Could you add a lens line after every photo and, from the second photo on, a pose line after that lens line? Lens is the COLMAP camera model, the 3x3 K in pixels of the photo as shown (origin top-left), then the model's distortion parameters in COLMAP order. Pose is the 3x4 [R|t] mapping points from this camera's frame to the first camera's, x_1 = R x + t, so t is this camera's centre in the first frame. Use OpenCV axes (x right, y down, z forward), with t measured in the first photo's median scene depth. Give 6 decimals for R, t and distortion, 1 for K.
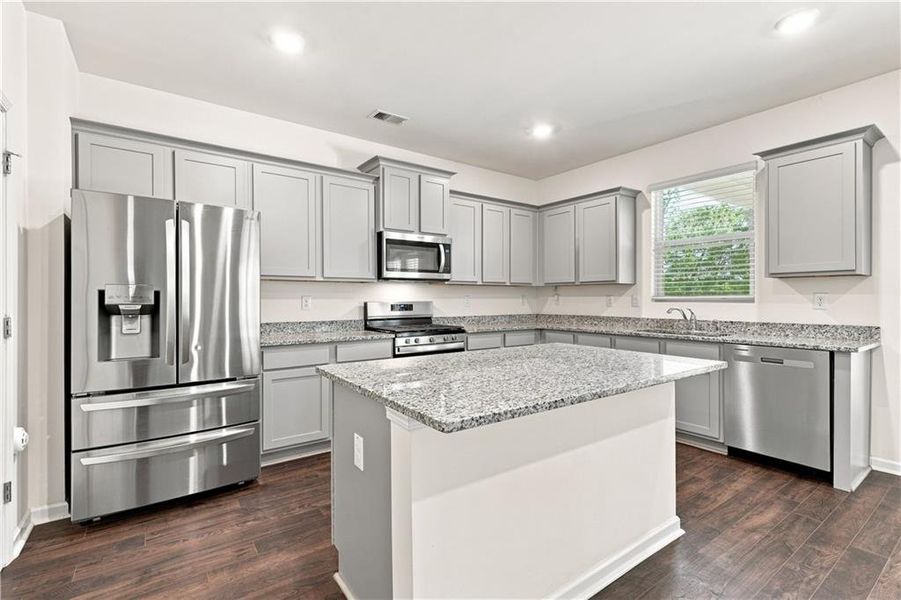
lens RADIAL K [[412.7, 0, 449.0], [0, 412.7, 301.5], [0, 0, 1]] dist [0.000319, -0.000348]
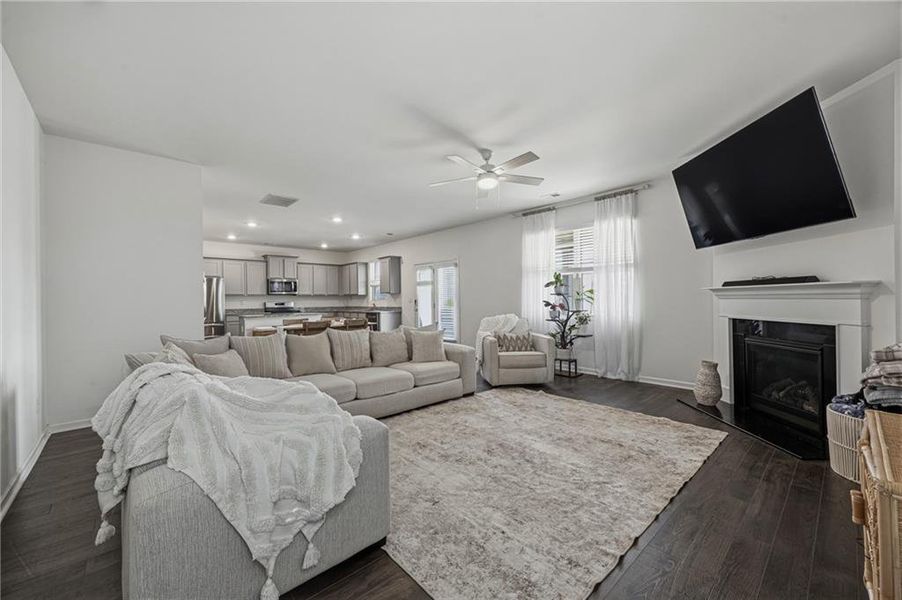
lens RADIAL K [[360.5, 0, 454.6], [0, 360.5, 299.8], [0, 0, 1]] dist [0.010251, -0.000109]
pose [[0.994277, -0.009536, 0.106407, 0.915509], [0.010369, 0.999920, -0.007284, 0.018237], [-0.106329, 0.008346, 0.994296, -1.793276]]
